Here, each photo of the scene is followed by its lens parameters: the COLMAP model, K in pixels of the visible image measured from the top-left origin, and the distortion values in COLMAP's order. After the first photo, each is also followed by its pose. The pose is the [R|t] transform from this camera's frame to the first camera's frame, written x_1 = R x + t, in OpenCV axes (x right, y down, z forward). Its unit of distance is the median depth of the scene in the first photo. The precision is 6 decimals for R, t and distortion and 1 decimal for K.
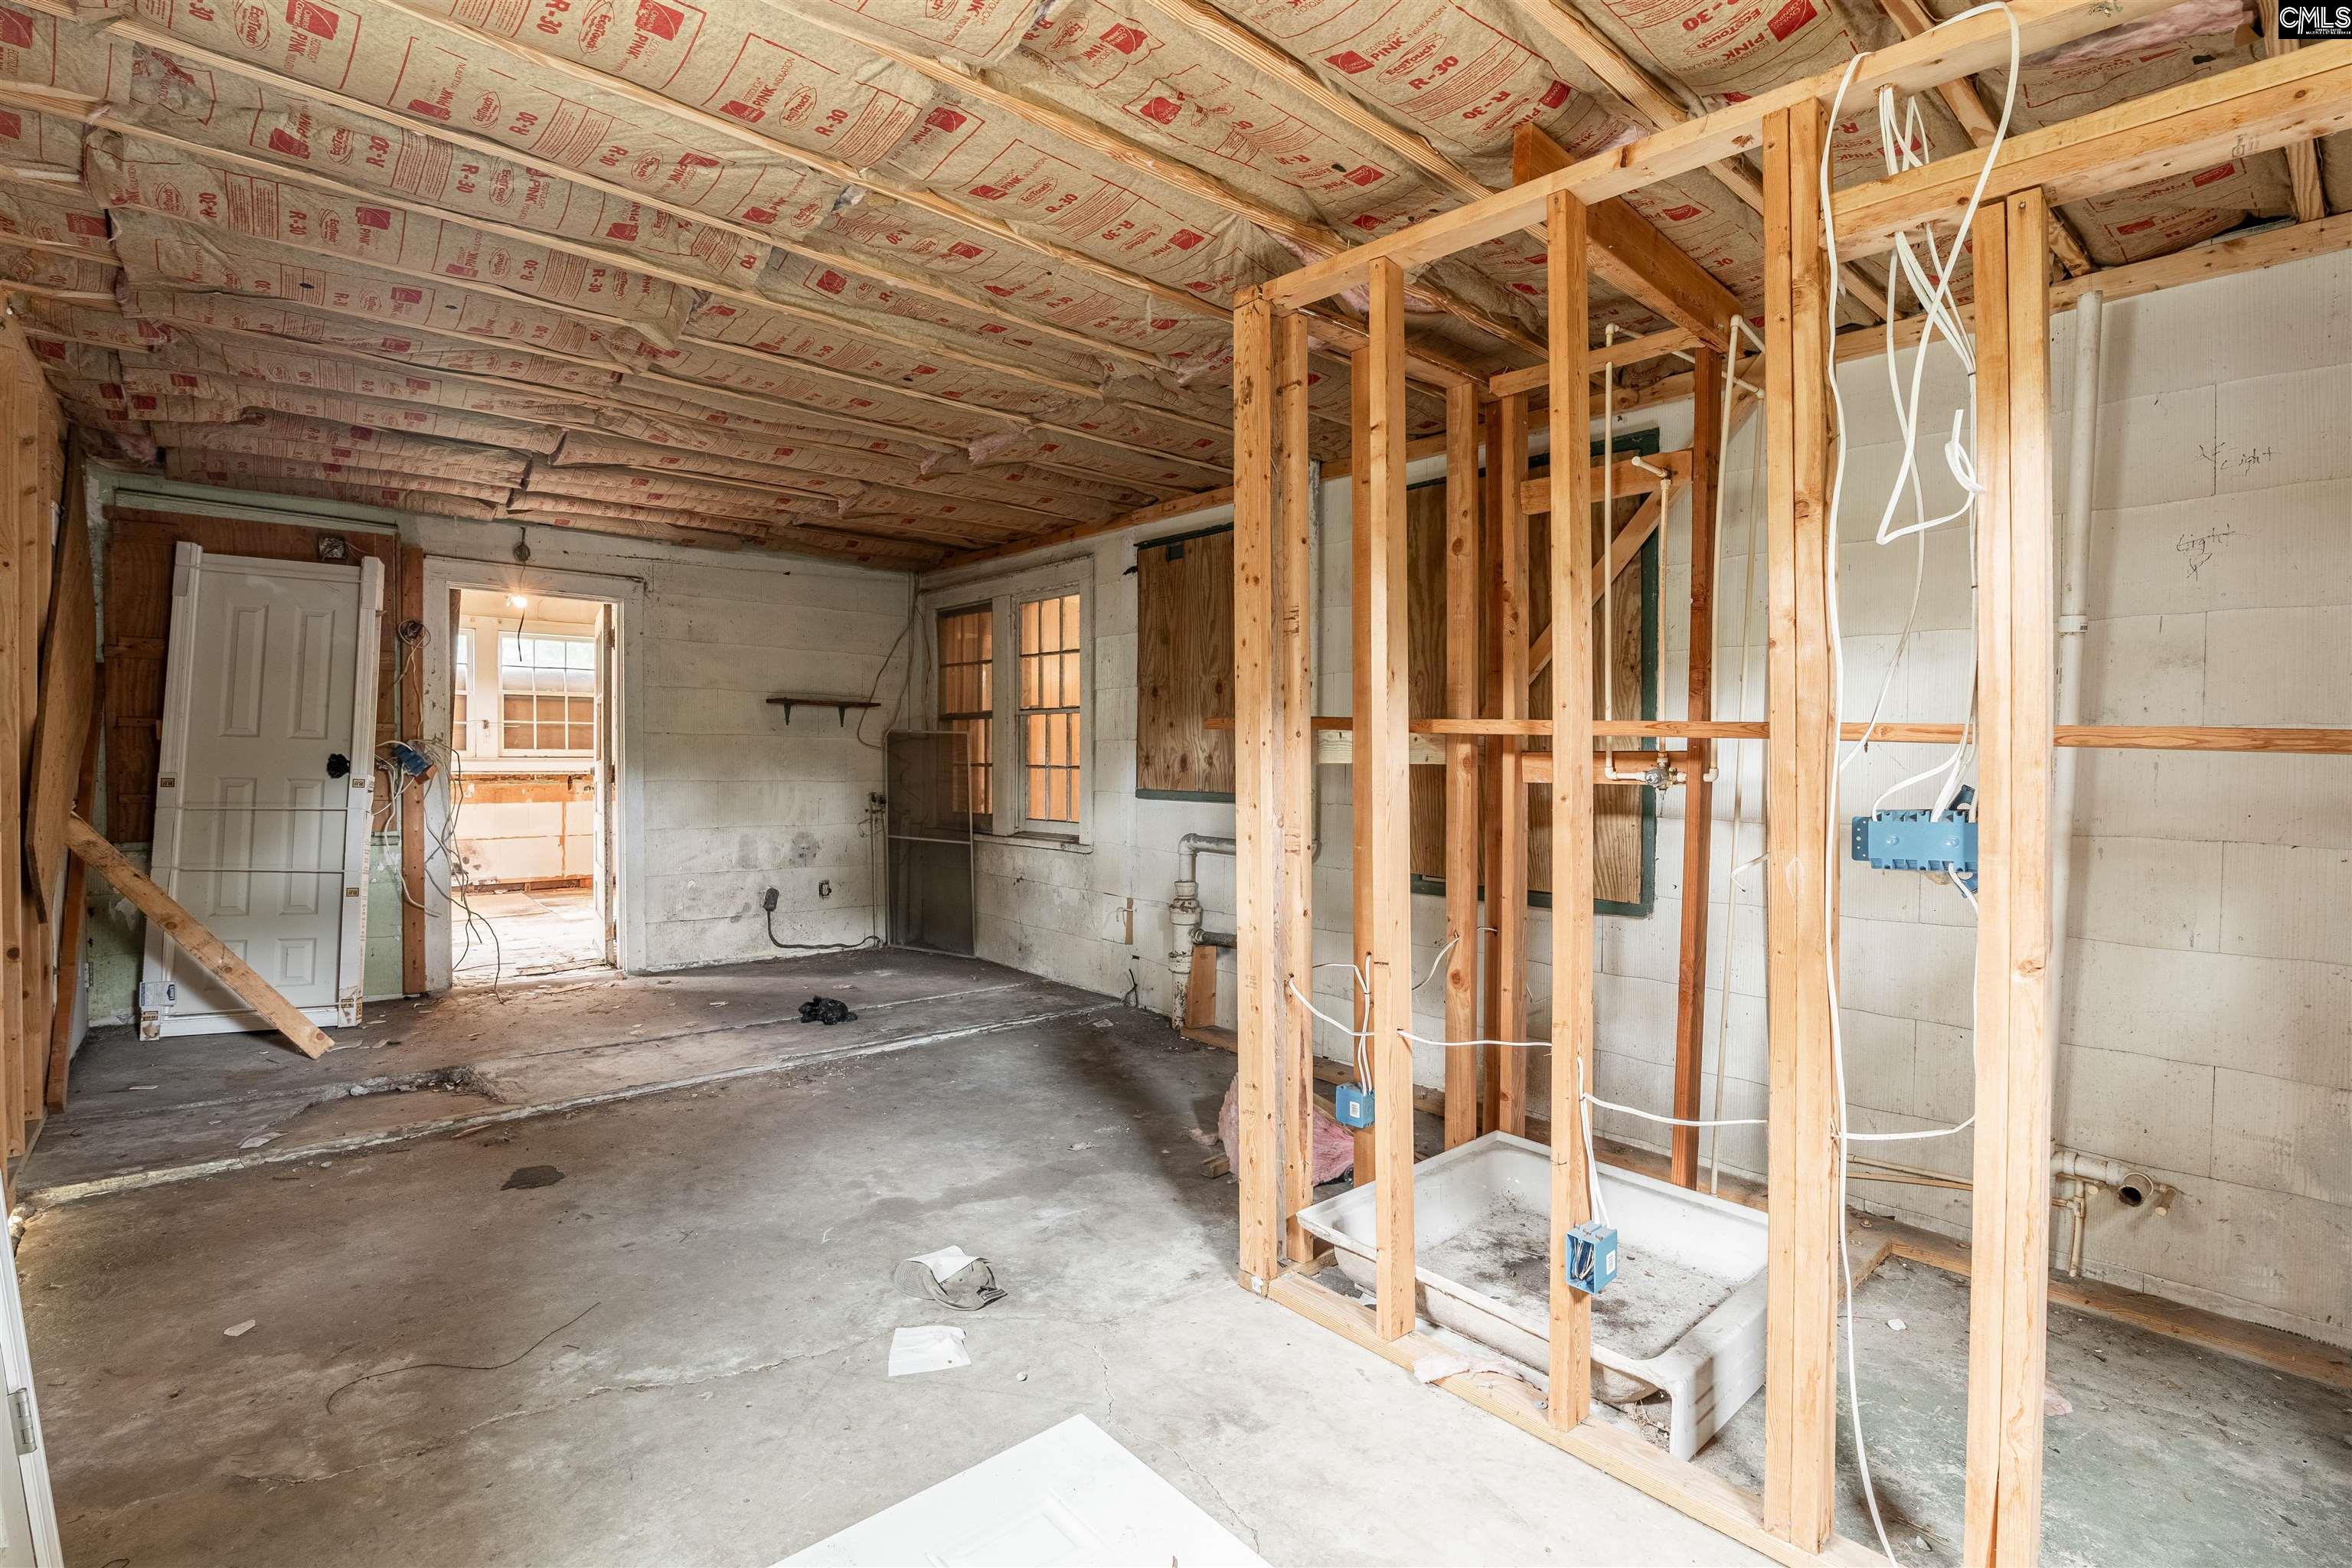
lens RADIAL K [[1095.5, 0, 1181.1], [0, 1095.5, 766.1], [0, 0, 1]] dist [-0.017445, -0.001138]
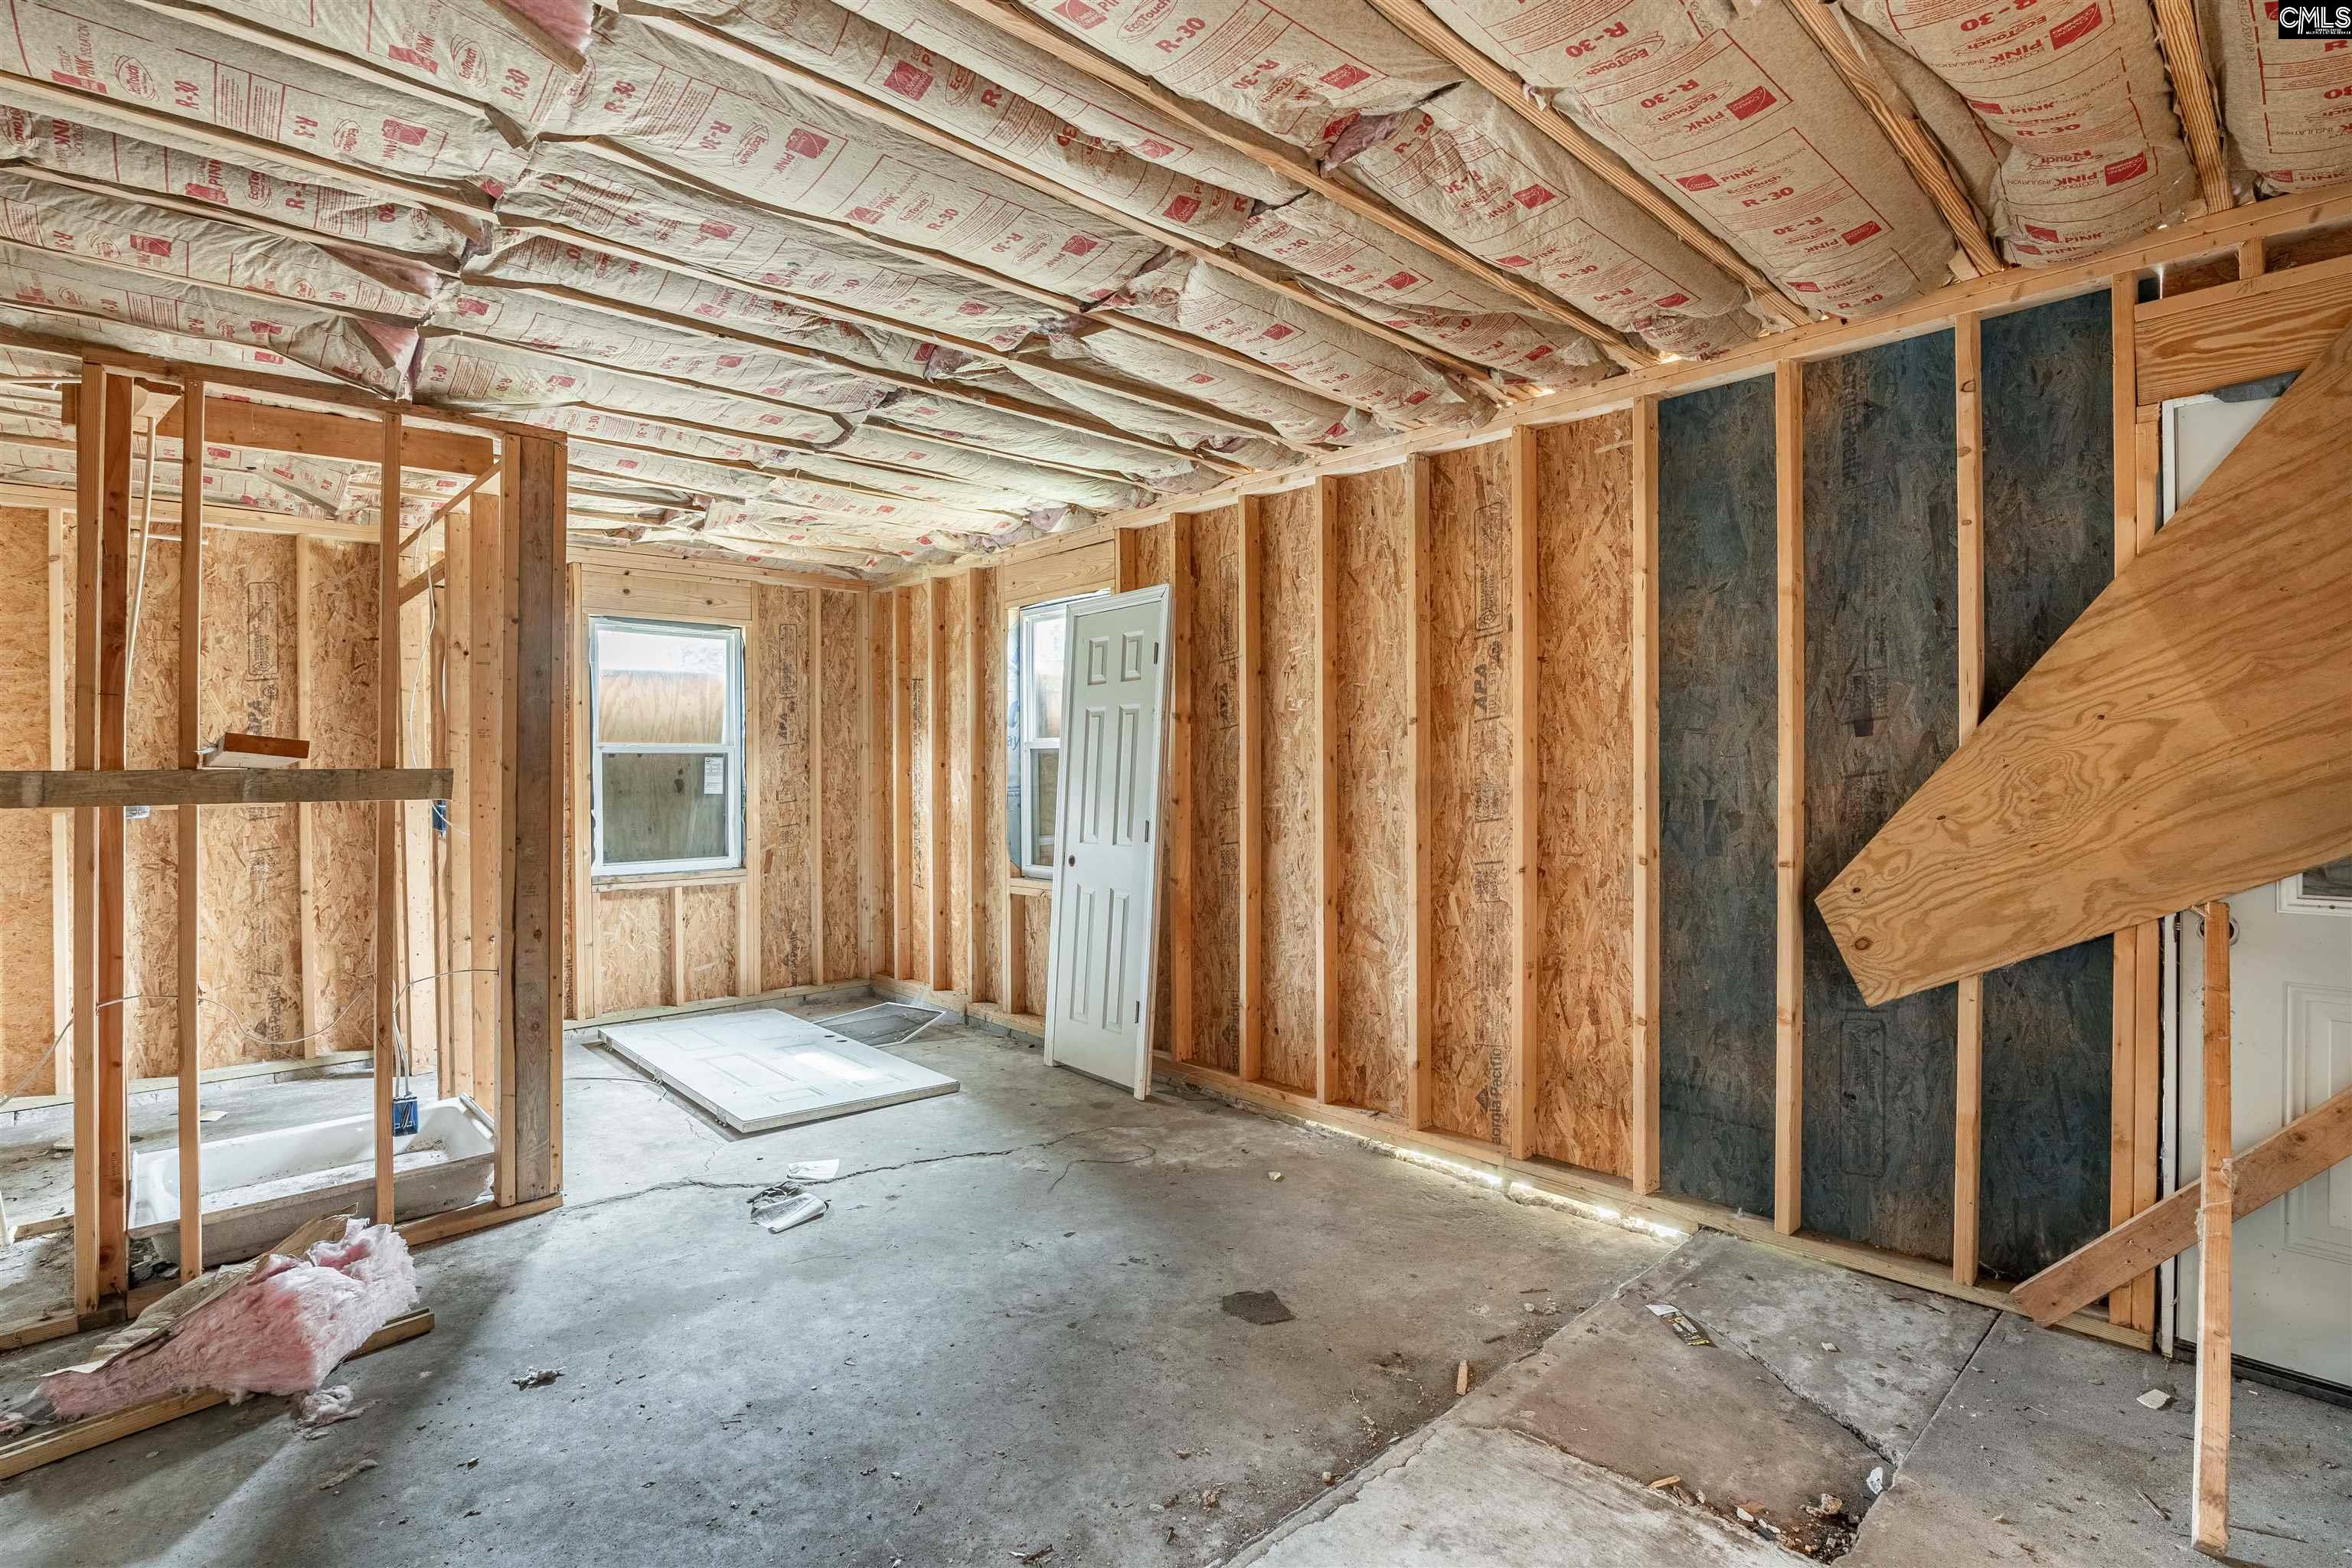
lens RADIAL K [[1095.5, 0, 1172.8], [0, 1095.5, 769.2], [0, 0, 1]] dist [-0.017445, -0.001138]
pose [[-0.999926, -0.001572, -0.012067, -0.583151], [-0.001694, 0.999948, 0.010104, -0.046871], [0.012051, 0.010124, -0.999876, 2.052066]]
